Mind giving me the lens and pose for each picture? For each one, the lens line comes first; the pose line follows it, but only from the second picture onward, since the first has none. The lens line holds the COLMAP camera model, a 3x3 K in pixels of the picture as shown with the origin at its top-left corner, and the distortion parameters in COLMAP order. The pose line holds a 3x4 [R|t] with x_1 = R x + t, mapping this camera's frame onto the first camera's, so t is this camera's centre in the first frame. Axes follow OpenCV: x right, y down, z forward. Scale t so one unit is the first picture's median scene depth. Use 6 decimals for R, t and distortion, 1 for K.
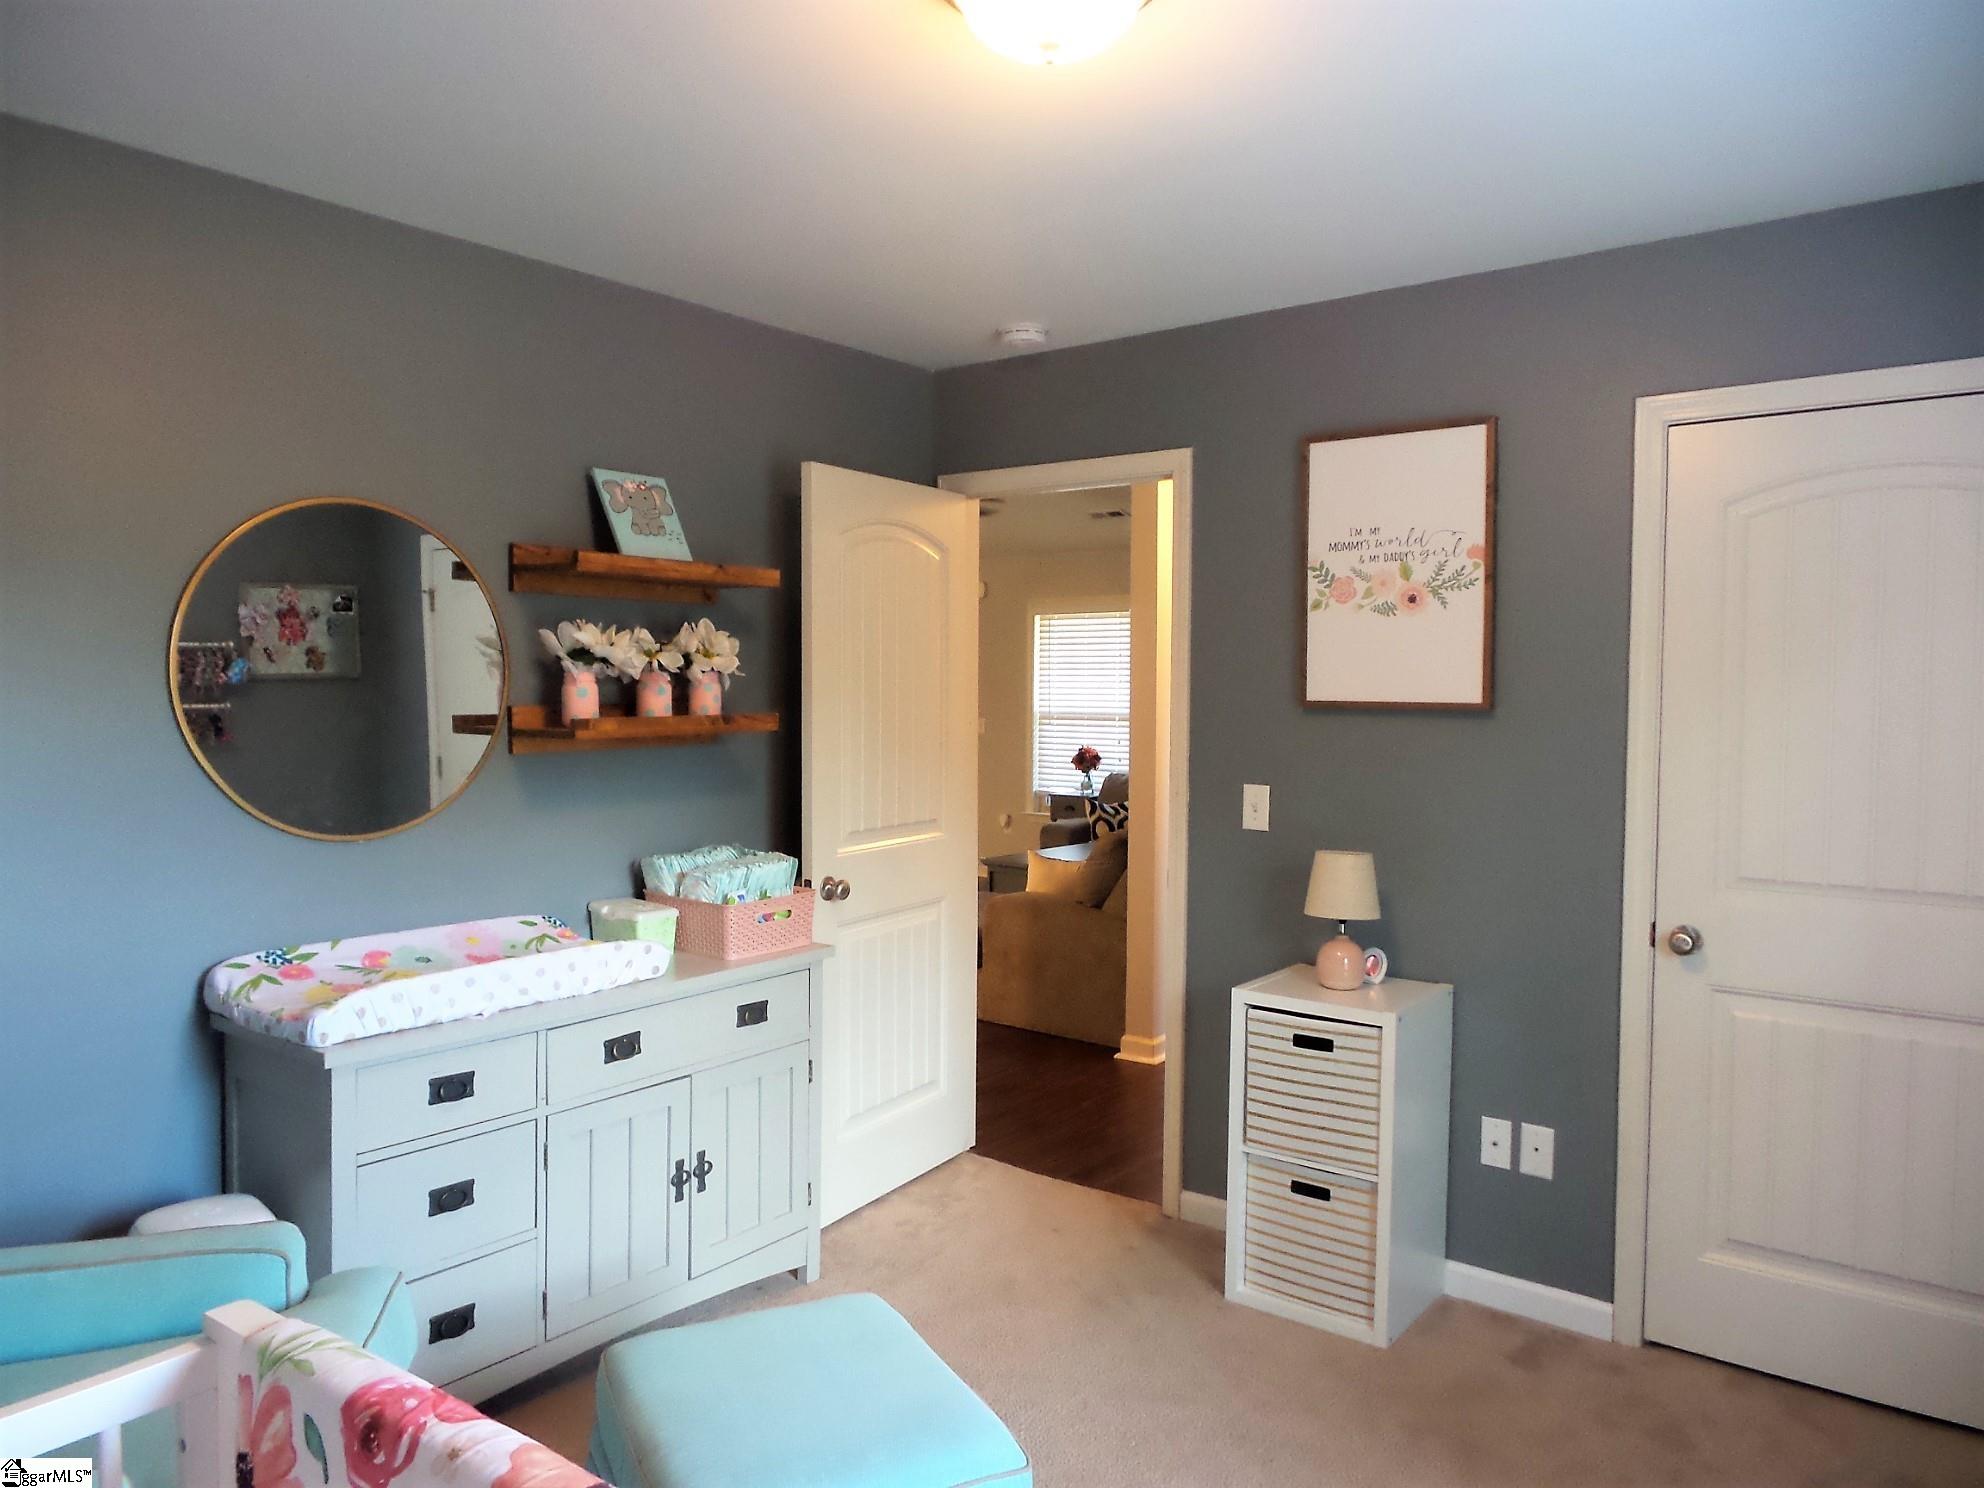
lens RADIAL K [[1399.7, 0, 992.0], [0, 1399.7, 744.0], [0, 0, 1]] dist [0.000015, -0.000931]
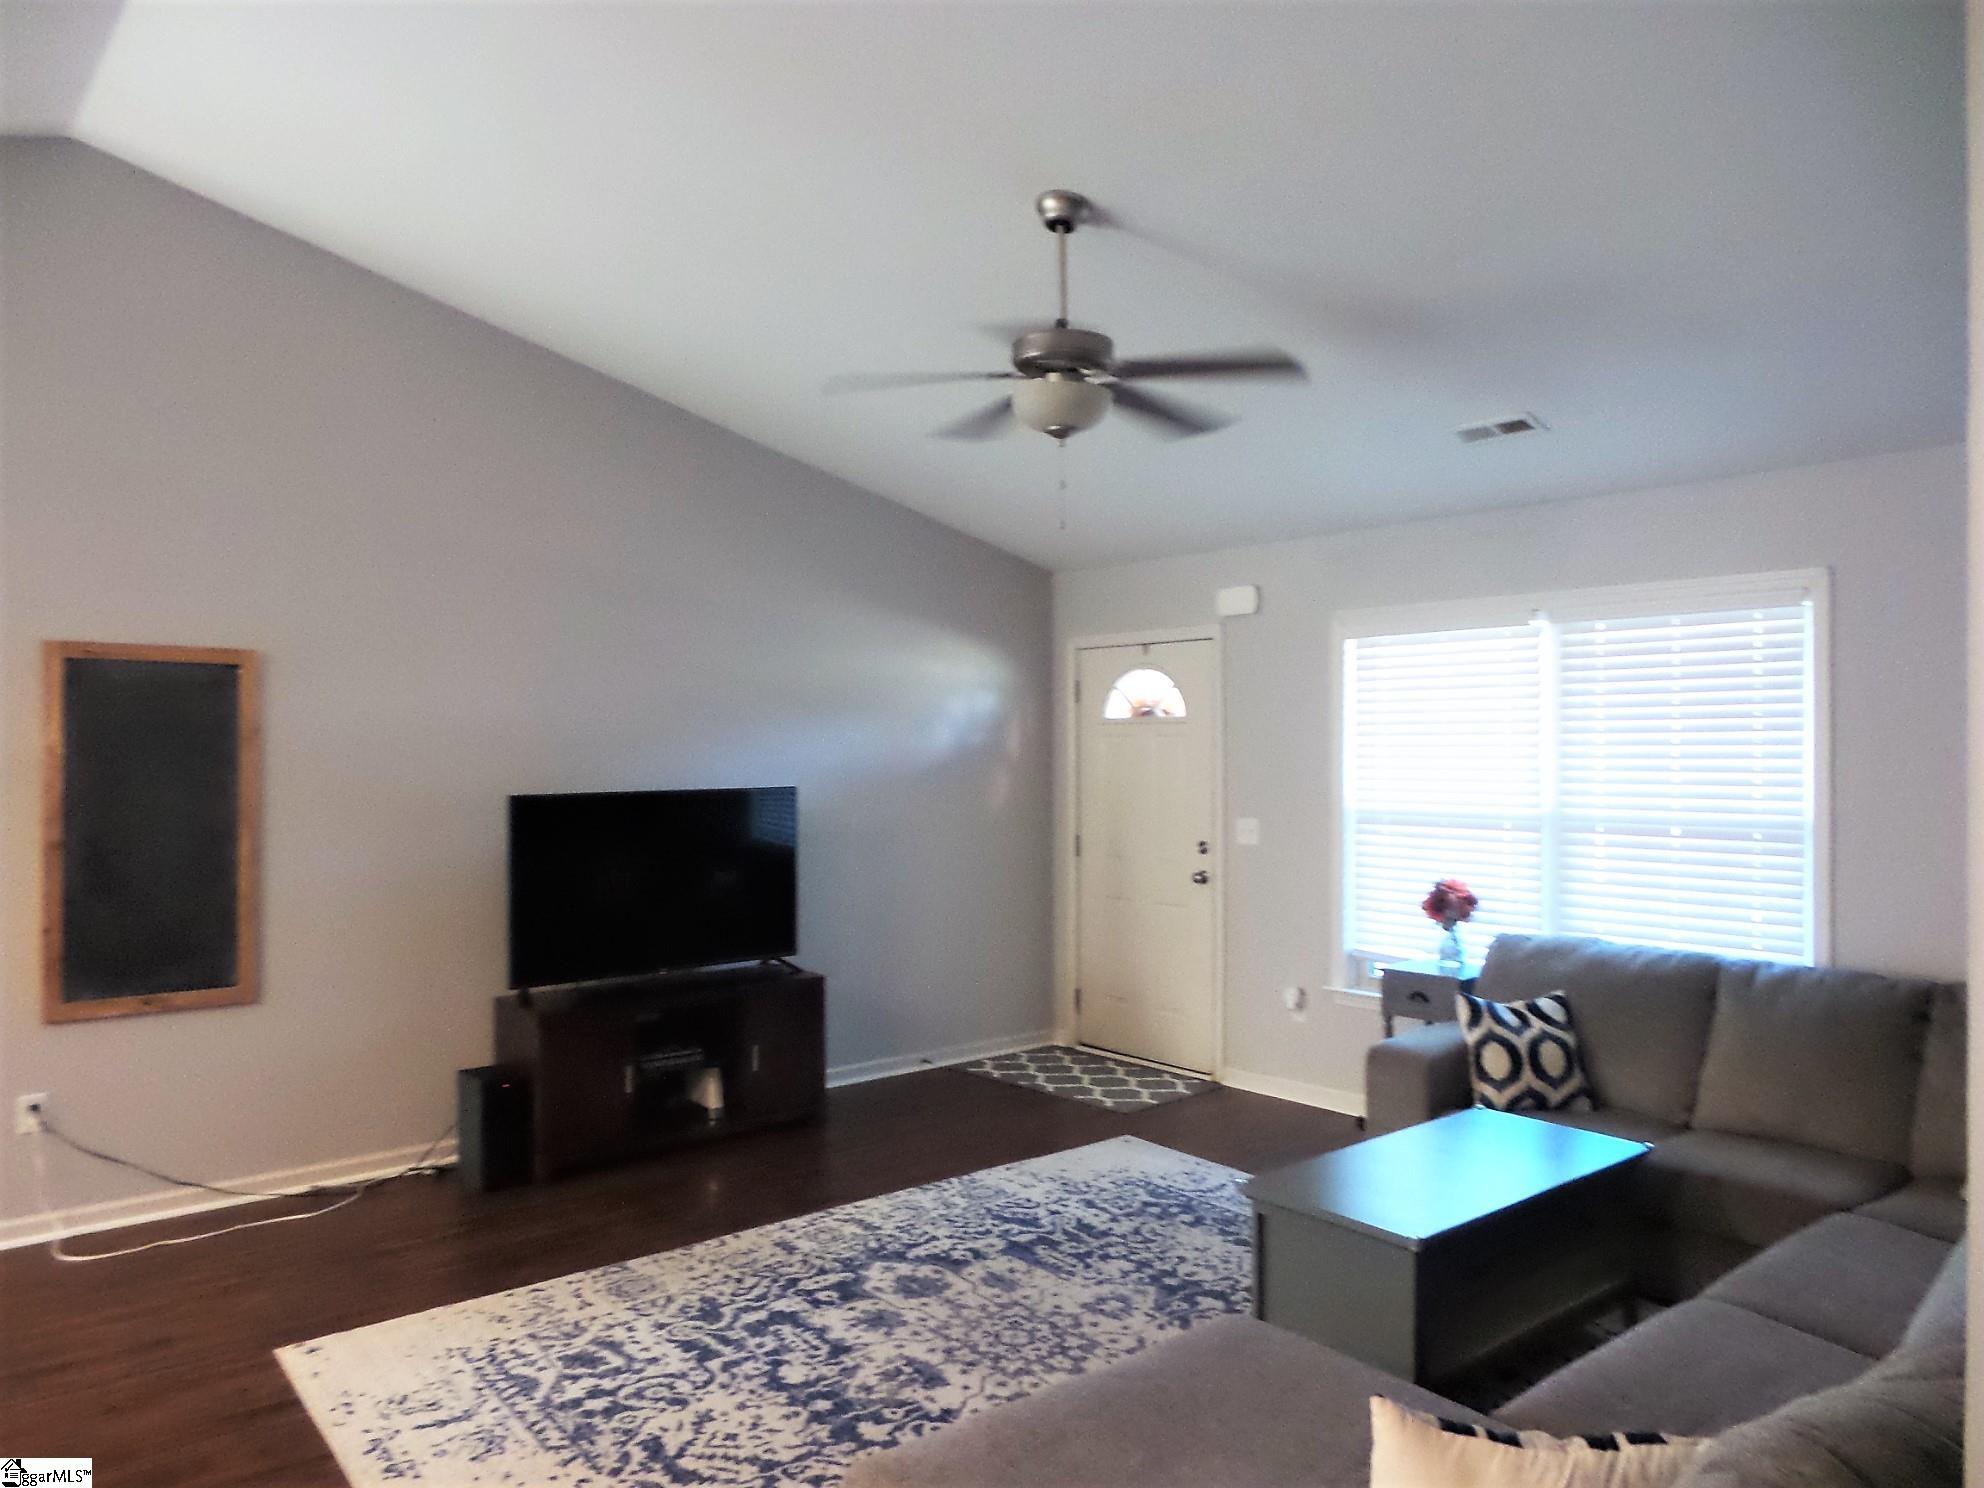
lens RADIAL K [[1388.9, 0, 992.0], [0, 1388.9, 744.0], [0, 0, 1]] dist [-0.000568, -0.002022]
pose [[0.979029, -0.006898, -0.203606, 0.004899], [-0.001463, 0.999163, -0.040886, -0.028027], [0.203718, 0.040326, 0.978199, 0.448920]]
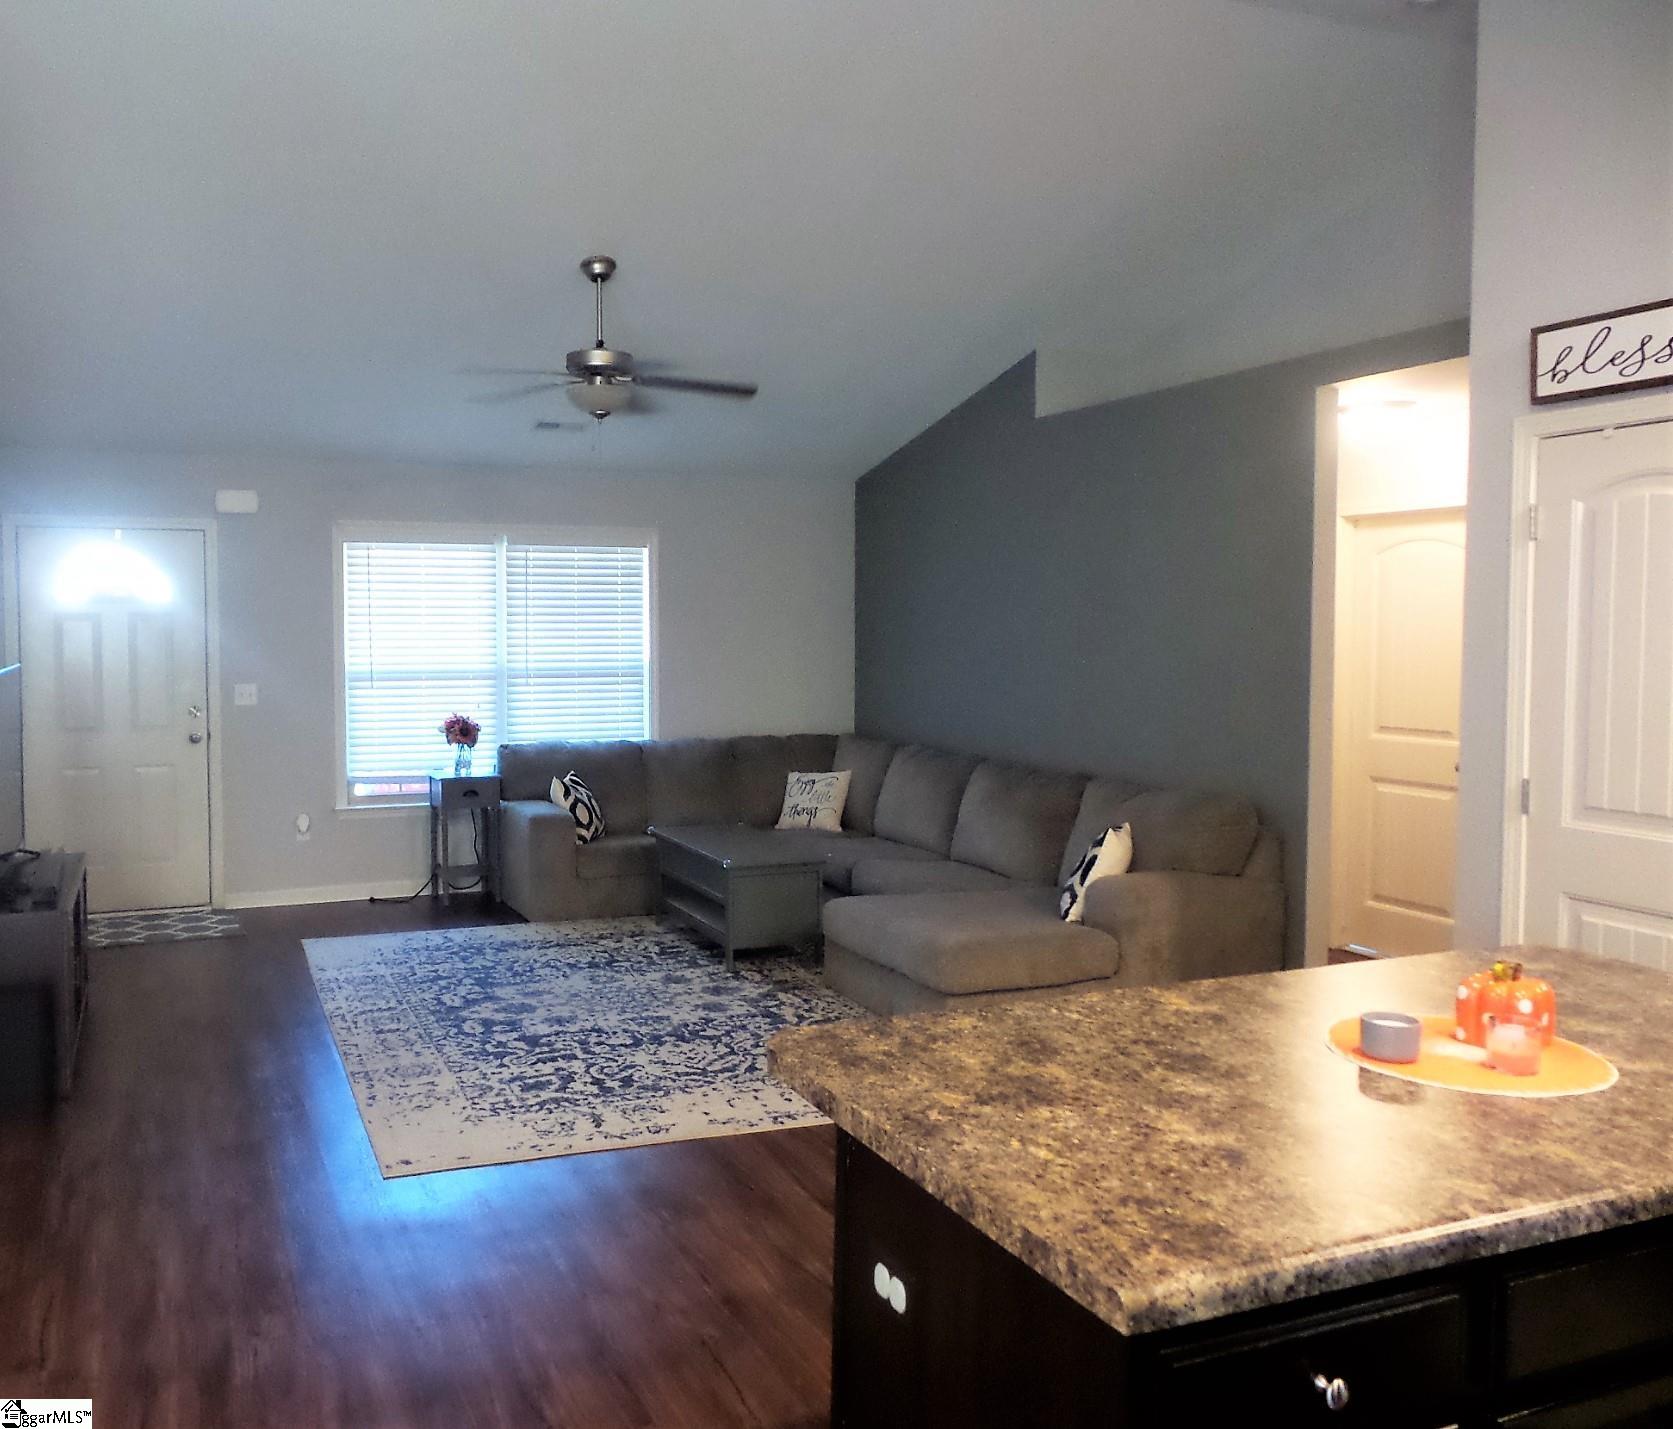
lens RADIAL K [[1387.2, 0, 685.1], [0, 1387.2, 691.0], [0, 0, 1]] dist [-0.001145, -0.003961]
pose [[0.517399, -0.045997, 0.854507, -0.539729], [0.040036, 0.998762, 0.029520, -0.029337], [-0.854807, 0.018937, 0.518600, 0.494110]]
